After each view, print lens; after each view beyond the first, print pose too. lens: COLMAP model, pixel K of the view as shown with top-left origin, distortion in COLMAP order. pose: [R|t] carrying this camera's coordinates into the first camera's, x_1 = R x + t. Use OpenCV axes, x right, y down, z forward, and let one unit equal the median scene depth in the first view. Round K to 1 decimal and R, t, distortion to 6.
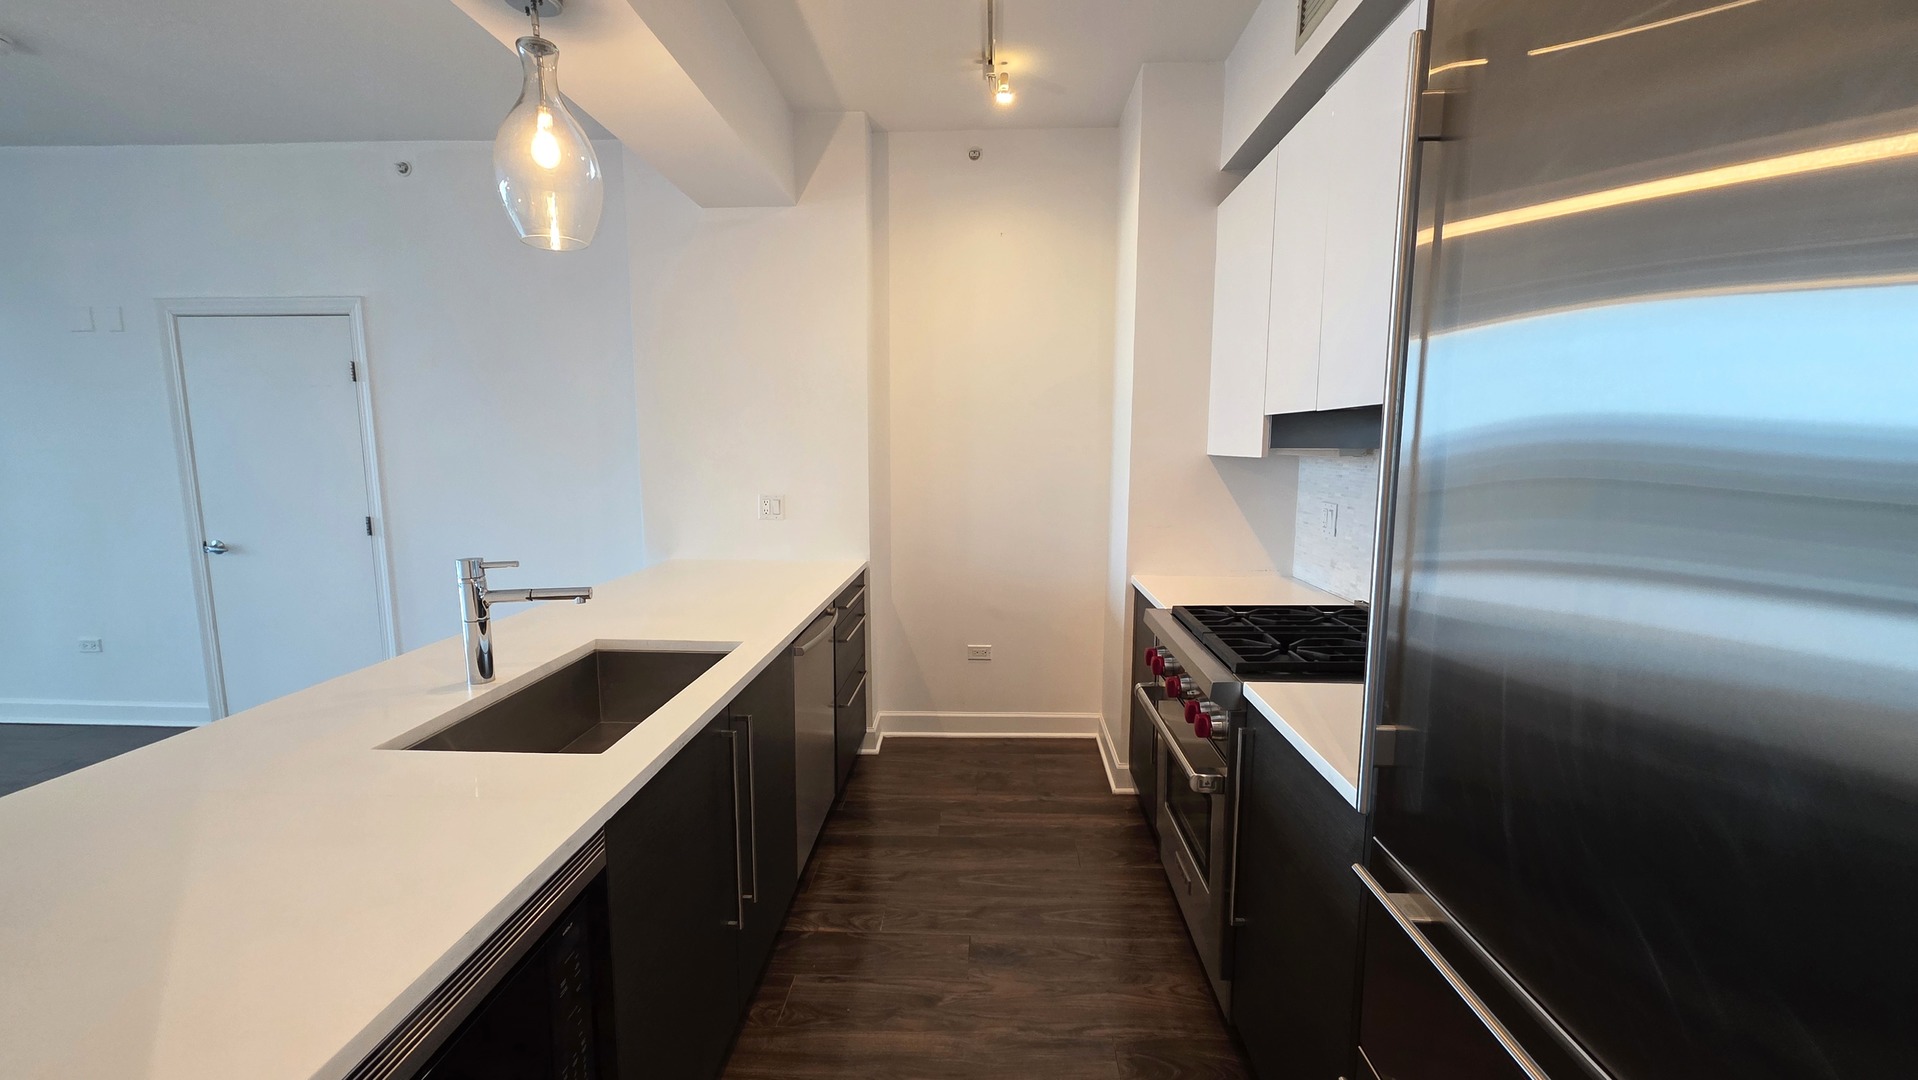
lens RADIAL K [[766.0, 0, 961.6], [0, 766.0, 540.3], [0, 0, 1]] dist [0.001933, -0.000026]
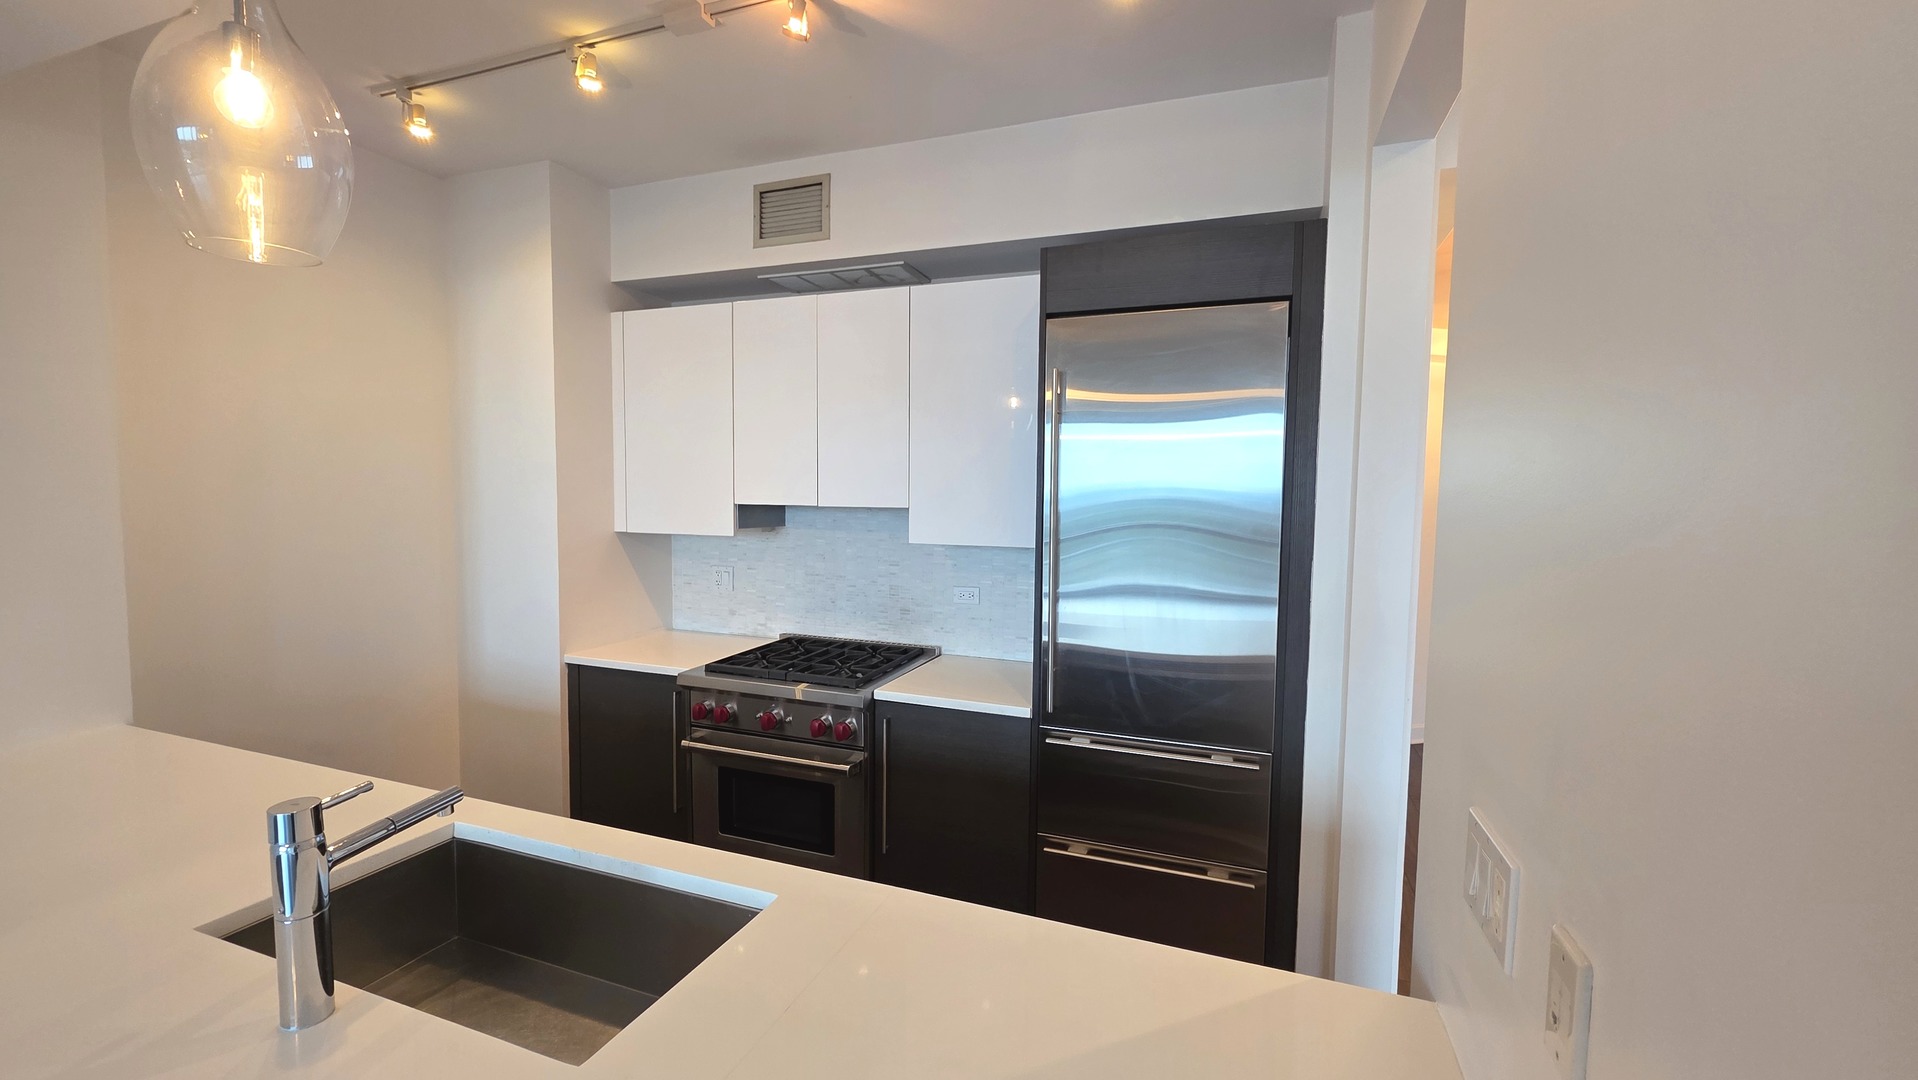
lens RADIAL K [[766.0, 0, 959.9], [0, 766.0, 546.1], [0, 0, 1]] dist [0.001933, -0.000026]
pose [[0.317856, -0.054433, 0.946575, -0.639101], [0.096660, 0.995009, 0.024761, -0.077482], [-0.943199, 0.083626, 0.321531, 0.198533]]
